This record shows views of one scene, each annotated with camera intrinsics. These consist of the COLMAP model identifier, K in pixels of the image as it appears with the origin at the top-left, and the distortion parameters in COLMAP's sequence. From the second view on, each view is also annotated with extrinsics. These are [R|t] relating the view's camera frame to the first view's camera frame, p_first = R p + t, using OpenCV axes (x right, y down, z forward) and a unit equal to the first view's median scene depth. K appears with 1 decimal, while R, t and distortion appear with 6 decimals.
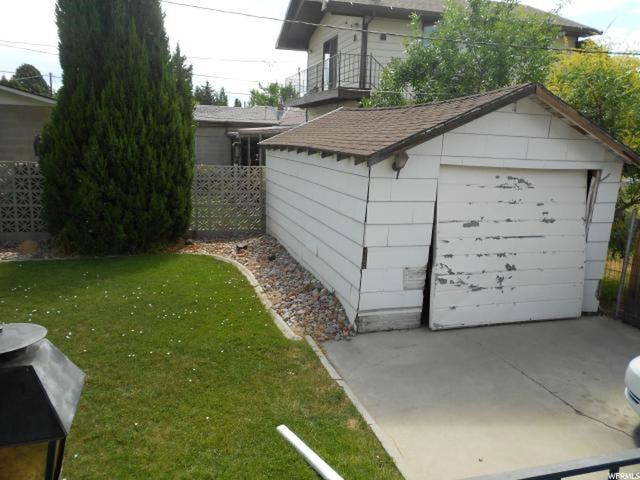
lens RADIAL K [[492.9, 0, 317.1], [0, 492.9, 244.3], [0, 0, 1]] dist [-0.005390, -0.003139]
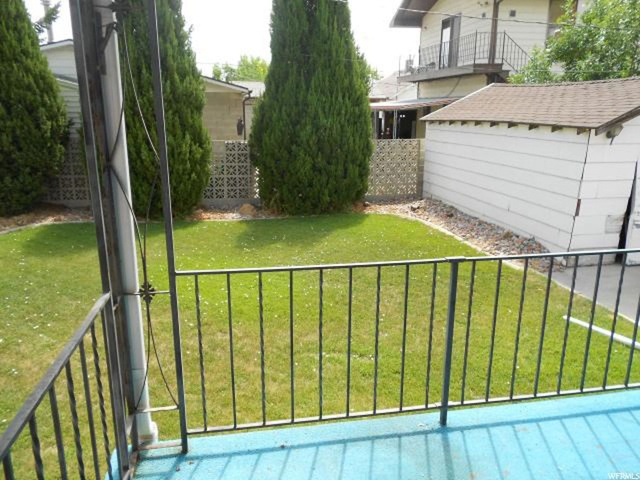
lens RADIAL K [[488.3, 0, 320.0], [0, 488.3, 240.0], [0, 0, 1]] dist [0.021184, -0.005648]
pose [[0.993815, -0.005917, -0.110891, -0.277364], [0.011229, 0.998816, 0.047335, 0.028145], [0.110480, -0.048288, 0.992705, -0.225193]]
